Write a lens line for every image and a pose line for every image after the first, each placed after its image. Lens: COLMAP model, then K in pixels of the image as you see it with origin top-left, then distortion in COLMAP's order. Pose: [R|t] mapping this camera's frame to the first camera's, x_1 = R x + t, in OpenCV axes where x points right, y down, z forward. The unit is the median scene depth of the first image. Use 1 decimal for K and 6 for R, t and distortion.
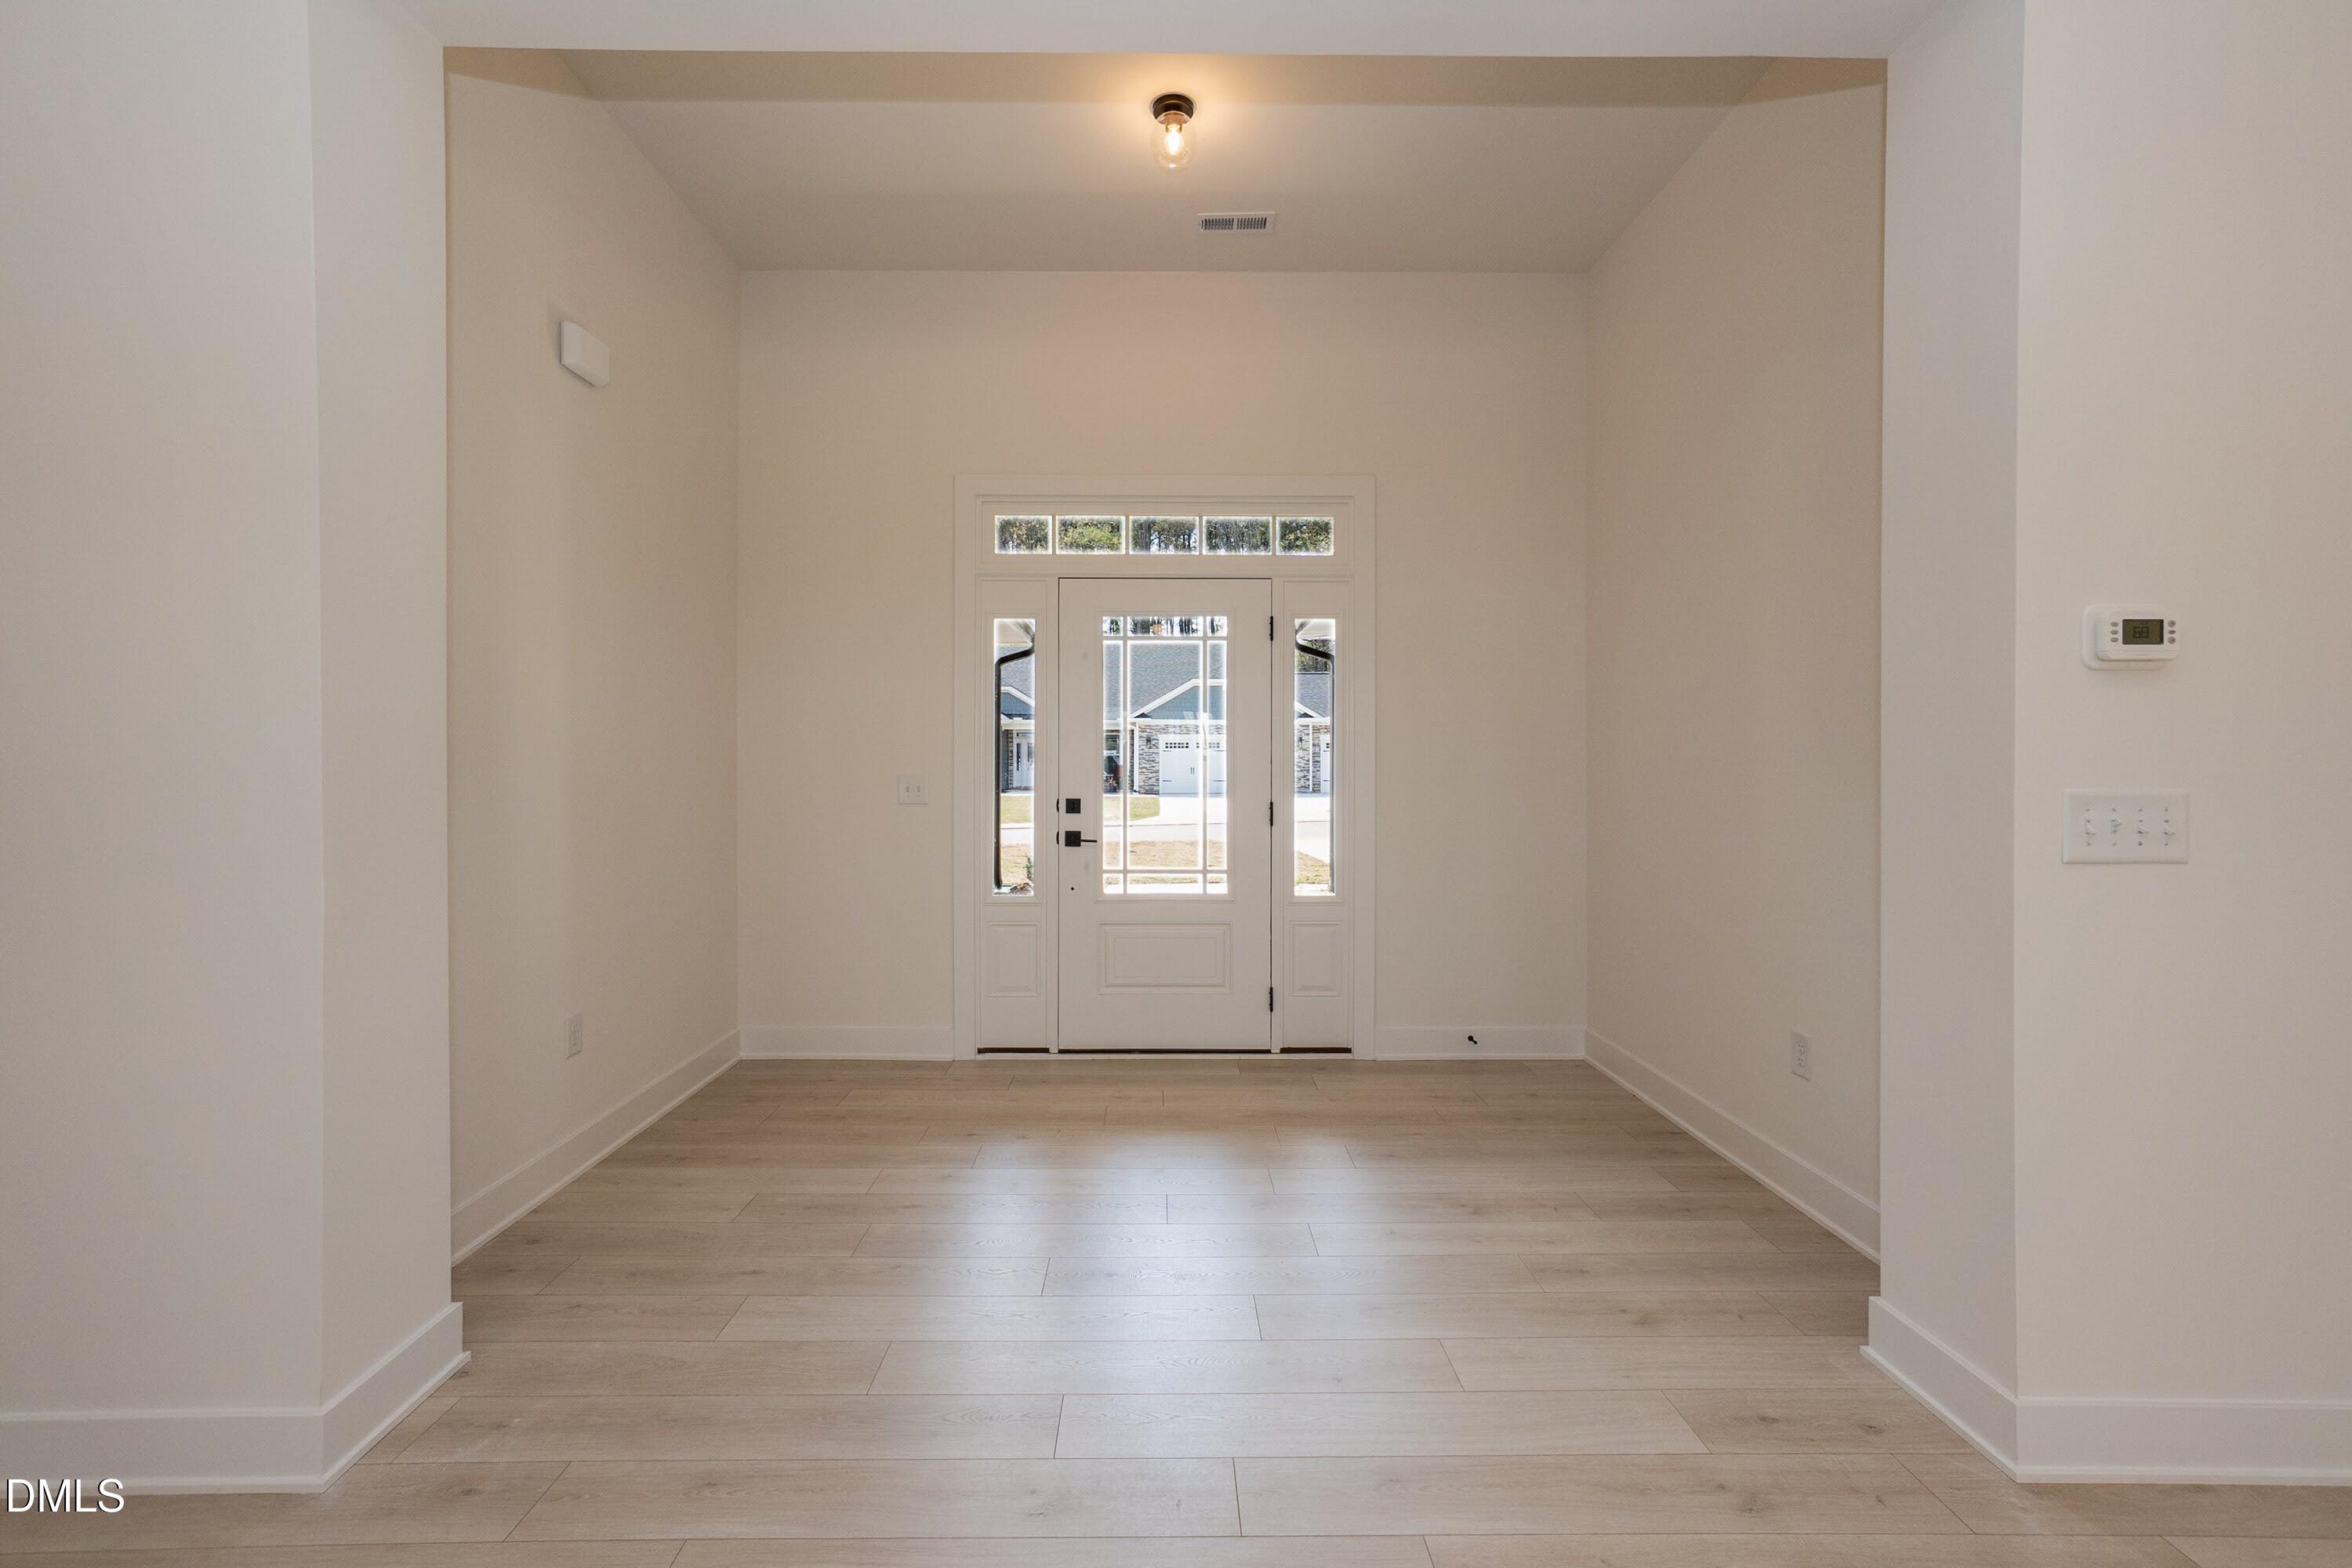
lens RADIAL K [[1040.8, 0, 1175.1], [0, 1040.8, 776.2], [0, 0, 1]] dist [-0.000464, 0.000630]
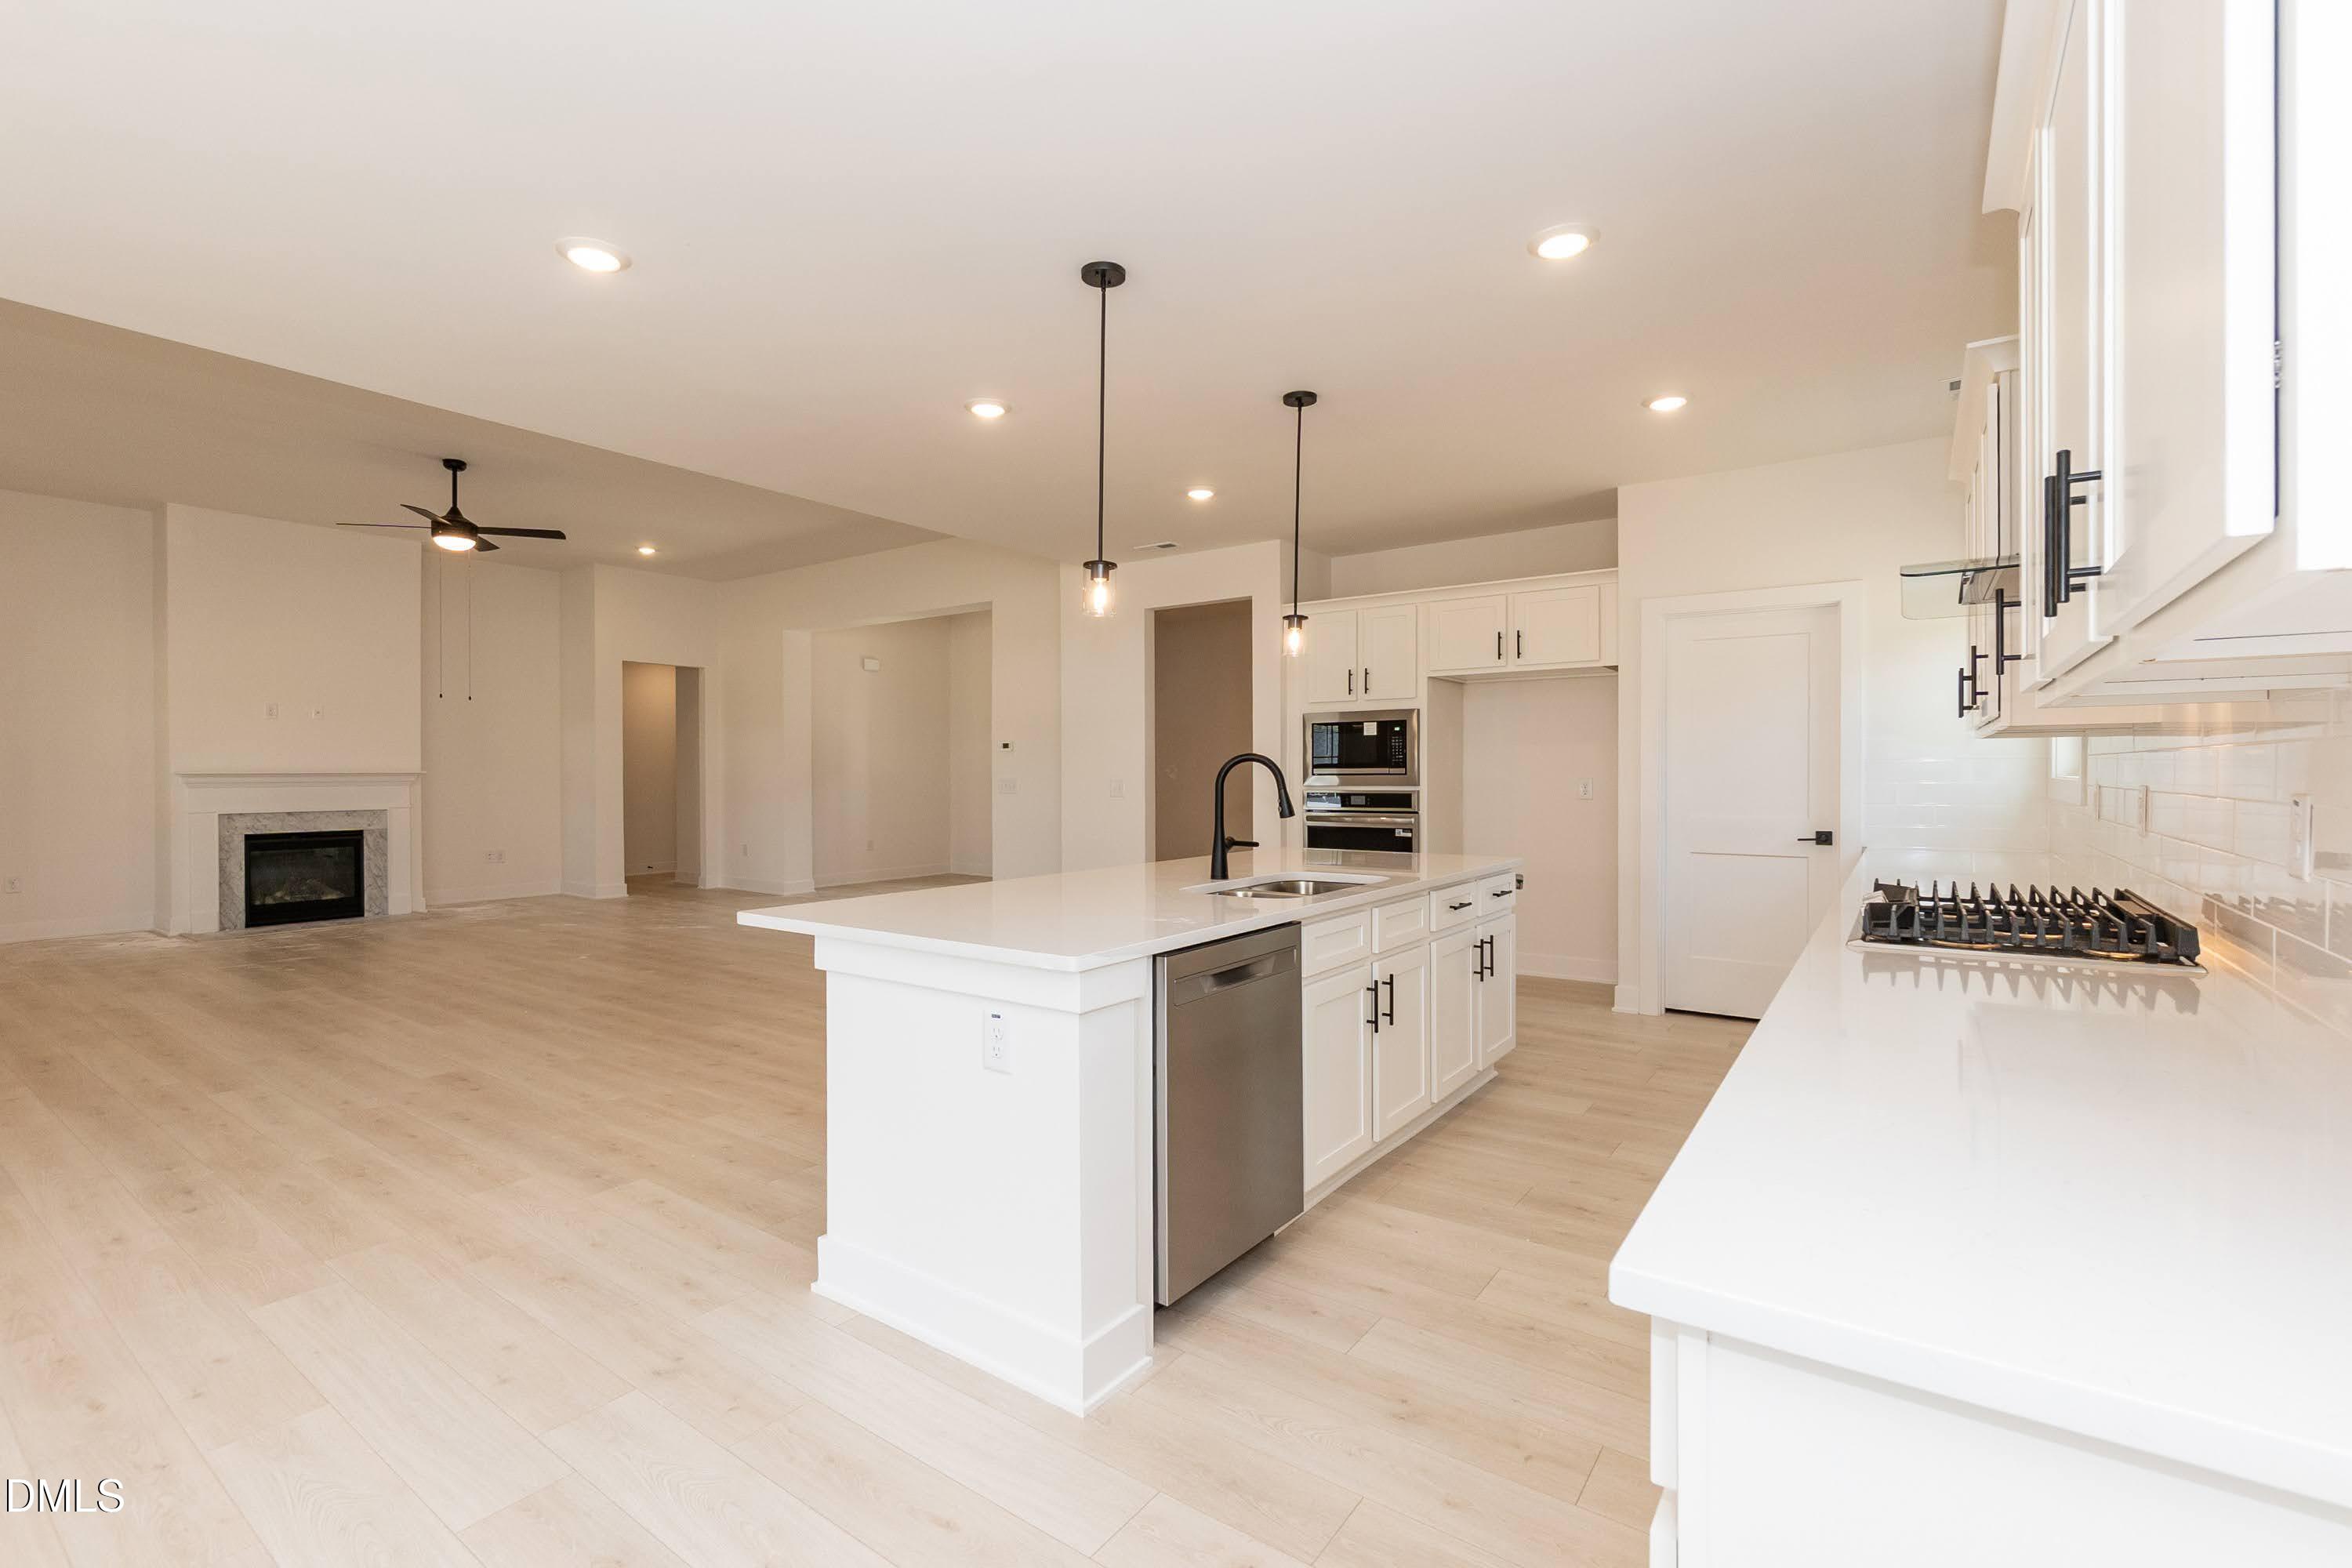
lens RADIAL K [[1037.5, 0, 1159.2], [0, 1037.5, 772.6], [0, 0, 1]] dist [0.010399, 0.000040]
pose [[0.787755, -0.001411, -0.615987, 1.878036], [-0.006189, 0.999929, -0.010205, 0.011984], [0.615957, 0.011852, 0.787690, -0.983061]]
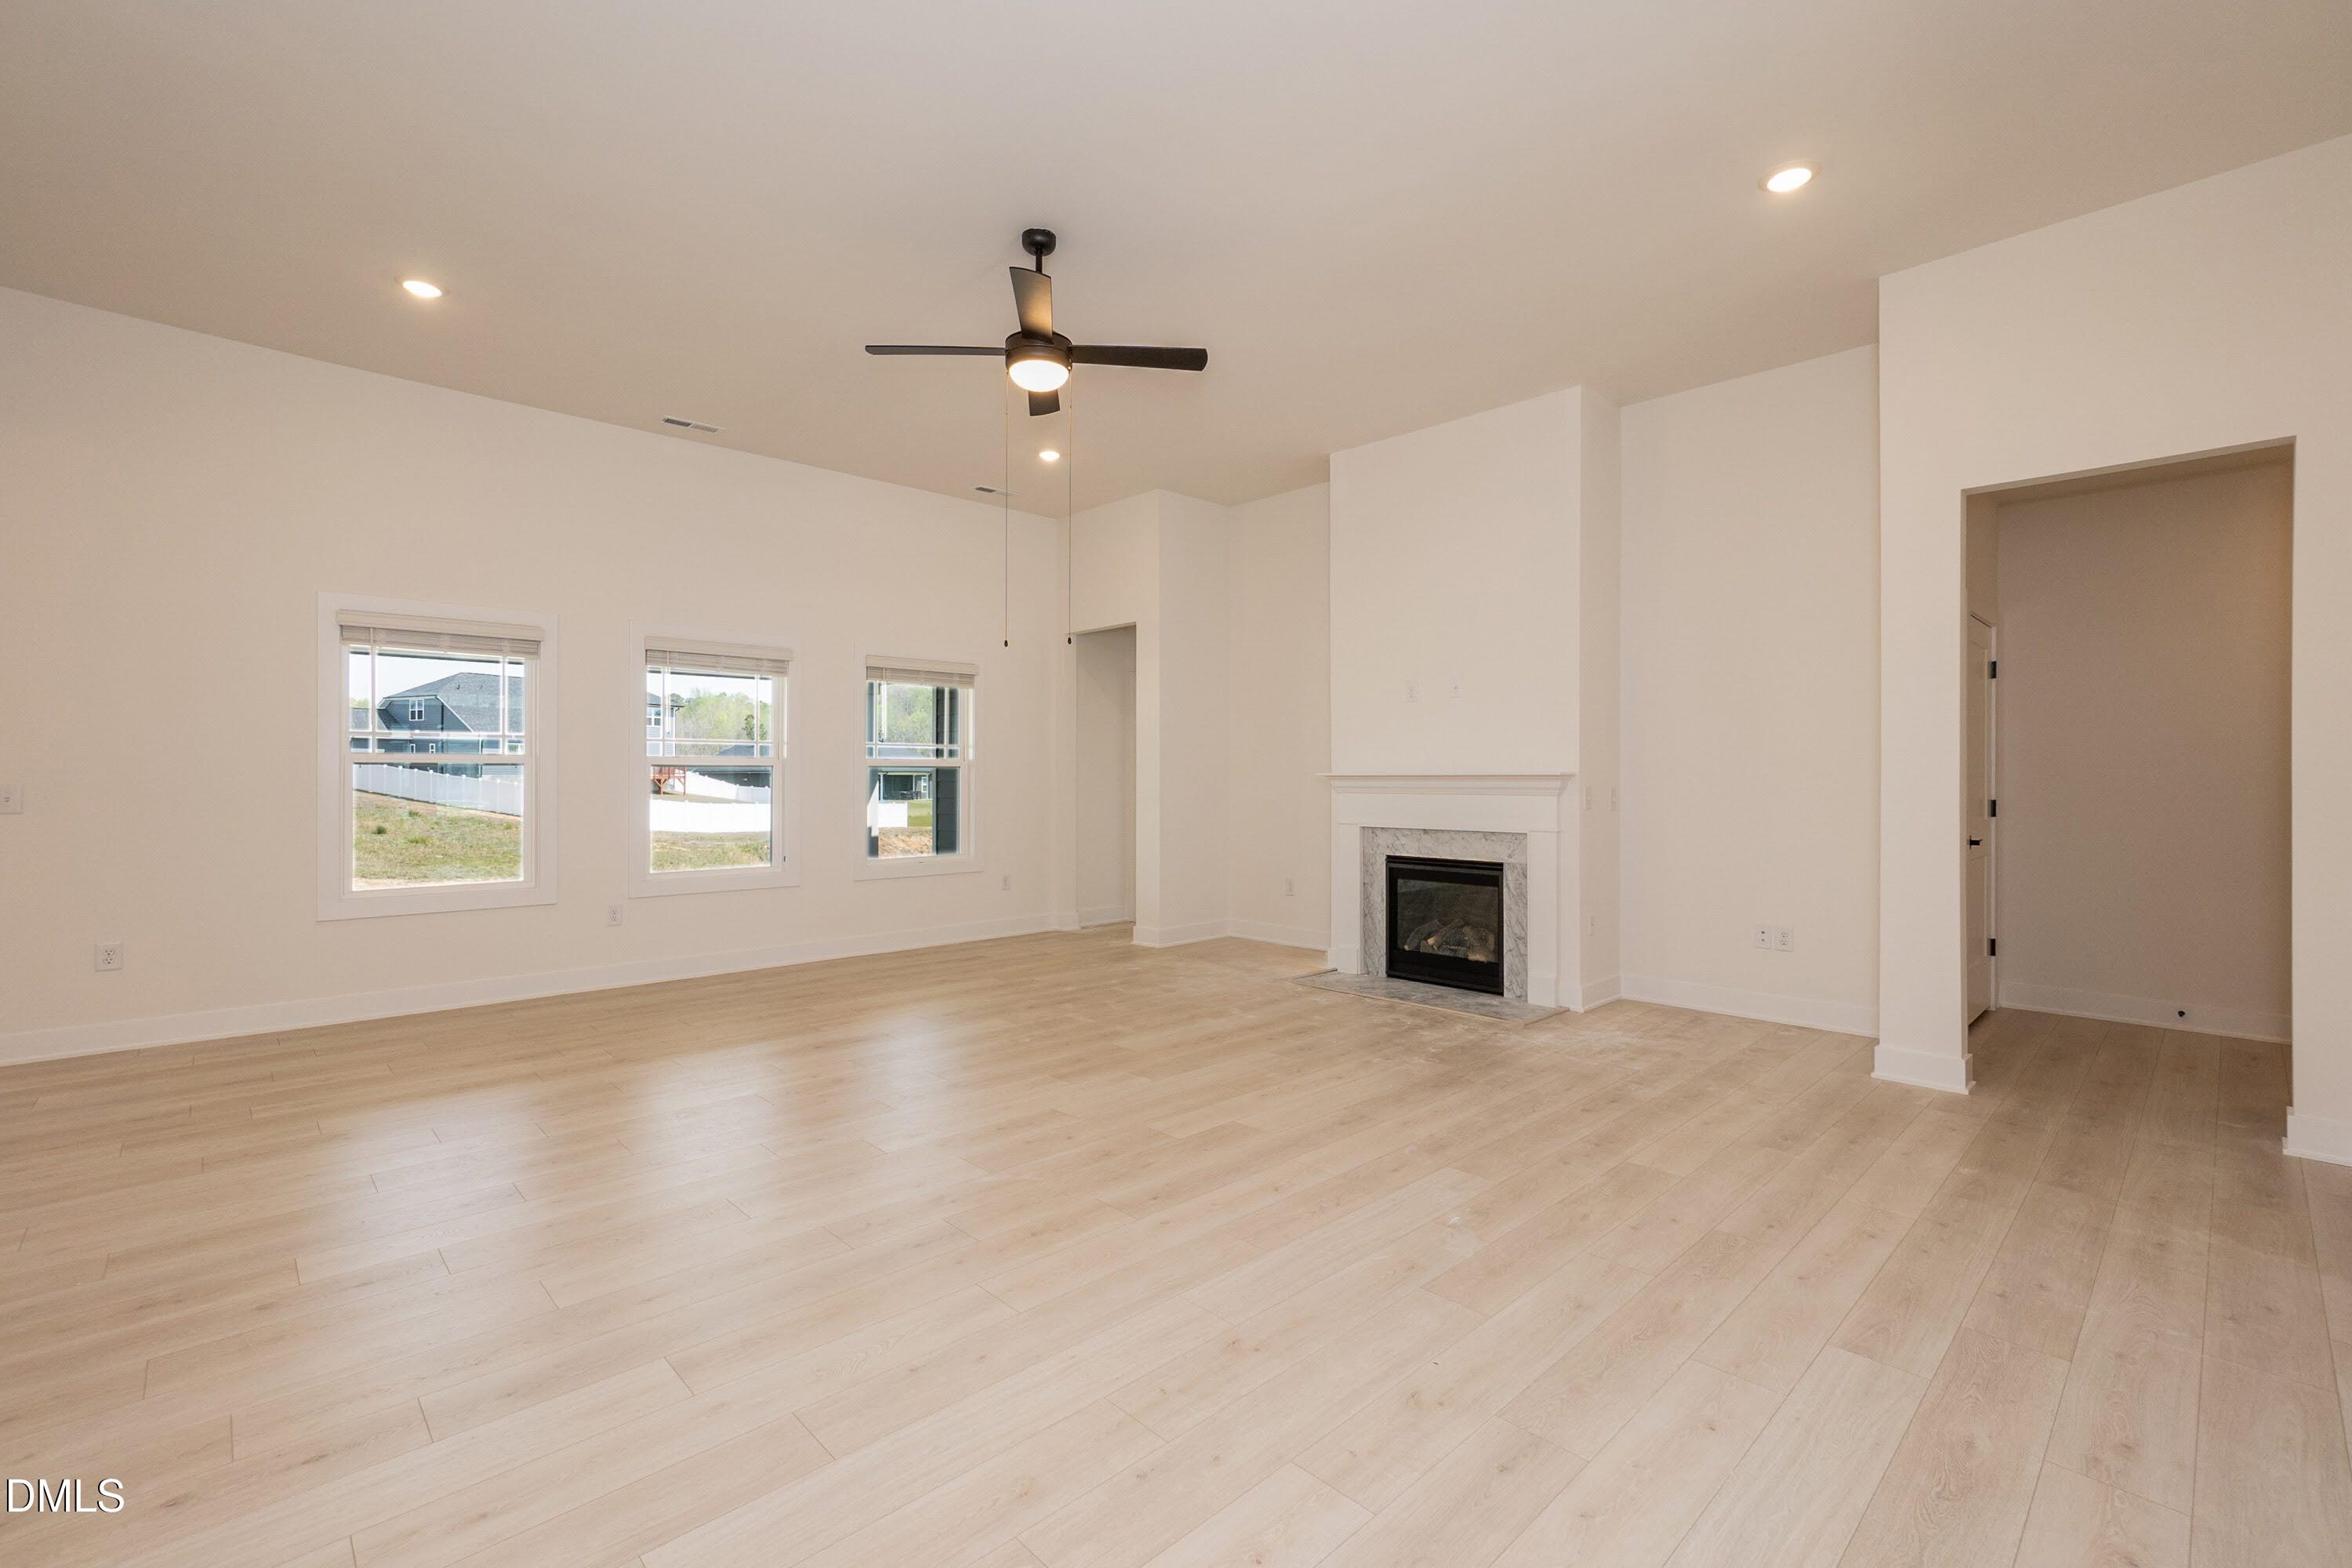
lens RADIAL K [[1040.4, 0, 1187.0], [0, 1040.4, 784.5], [0, 0, 1]] dist [0.001718, 0.000241]
pose [[-0.742616, 0.005947, -0.669691, 0.556123], [-0.008268, 0.999803, 0.018046, -0.006502], [0.669666, 0.018938, -0.742421, 0.392890]]
